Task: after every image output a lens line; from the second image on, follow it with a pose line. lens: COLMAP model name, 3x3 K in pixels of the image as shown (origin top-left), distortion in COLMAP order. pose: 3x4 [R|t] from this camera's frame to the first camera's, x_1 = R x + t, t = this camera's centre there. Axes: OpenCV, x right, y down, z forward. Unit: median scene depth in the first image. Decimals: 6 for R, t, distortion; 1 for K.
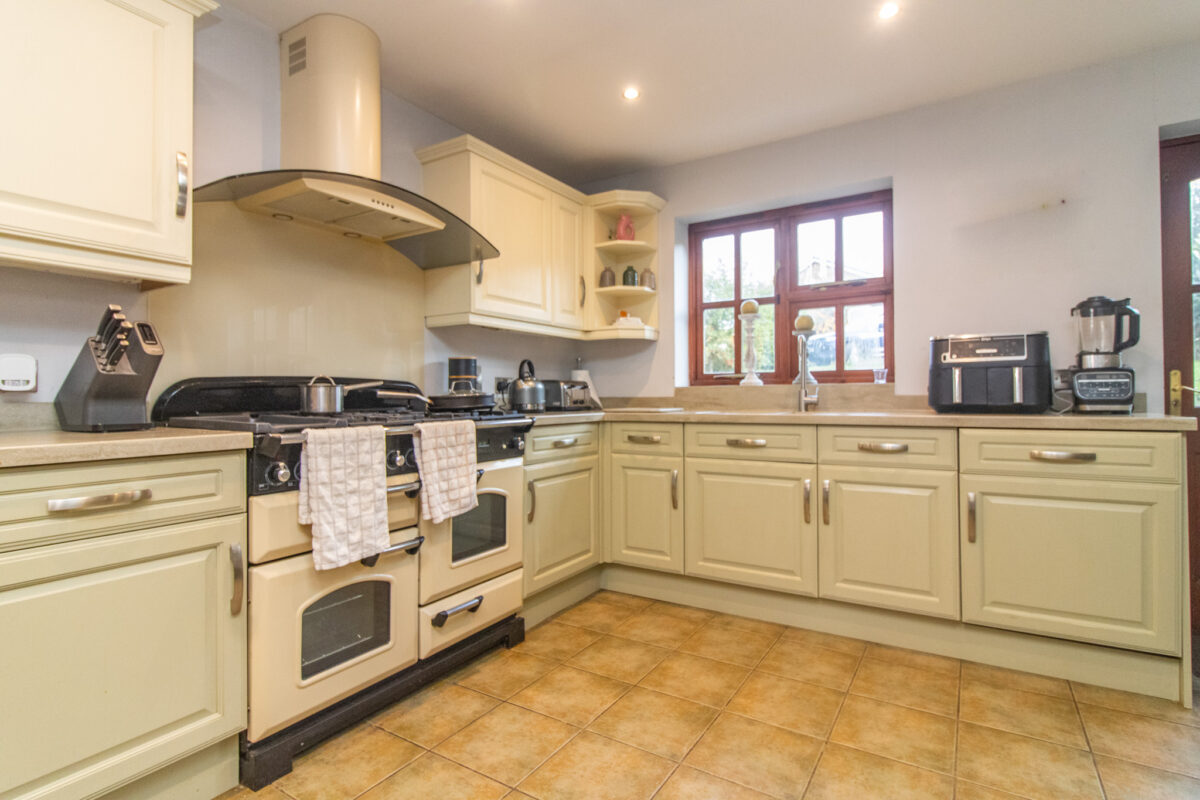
lens RADIAL K [[583.7, 0, 603.3], [0, 583.7, 389.6], [0, 0, 1]] dist [-0.002022, -0.000916]
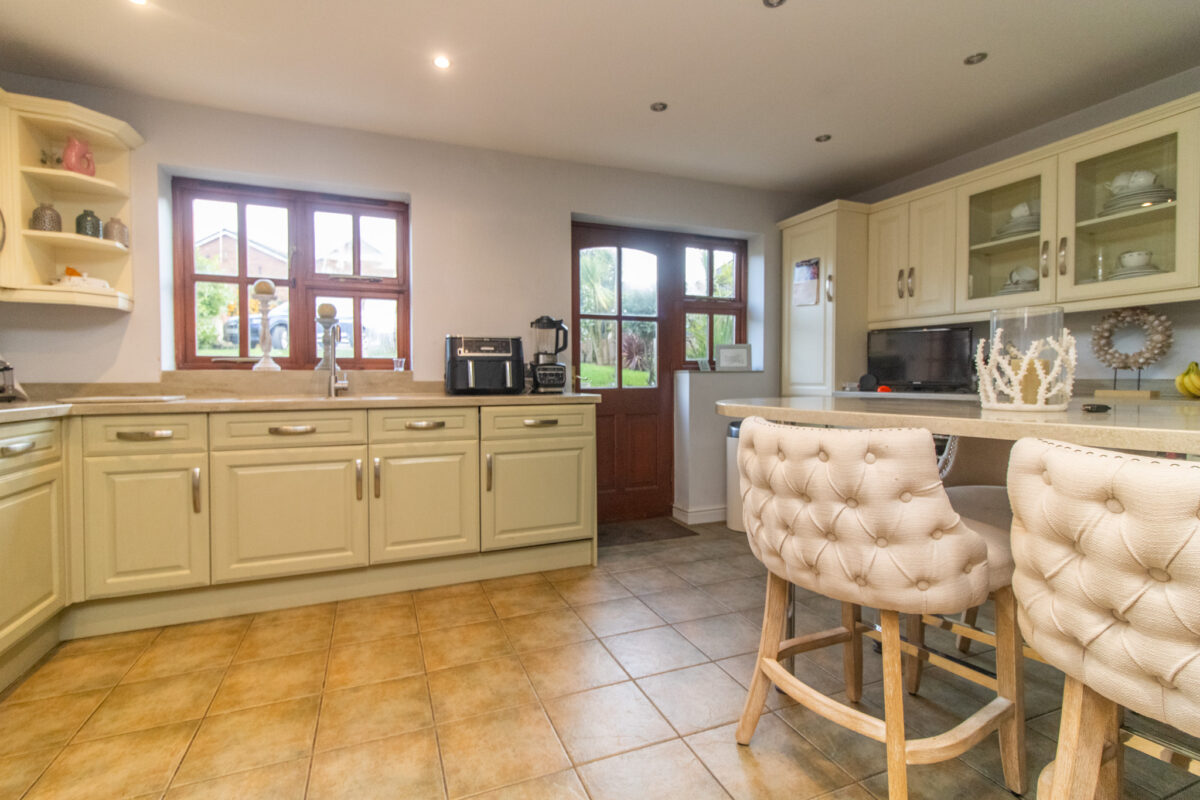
lens RADIAL K [[553.6, 0, 600.4], [0, 553.6, 393.1], [0, 0, 1]] dist [0.003931, 0.000302]
pose [[0.579763, -0.016519, 0.814618, -0.220223], [-0.010982, 0.999545, 0.028085, -0.002307], [-0.814711, -0.025229, 0.579318, 0.047179]]
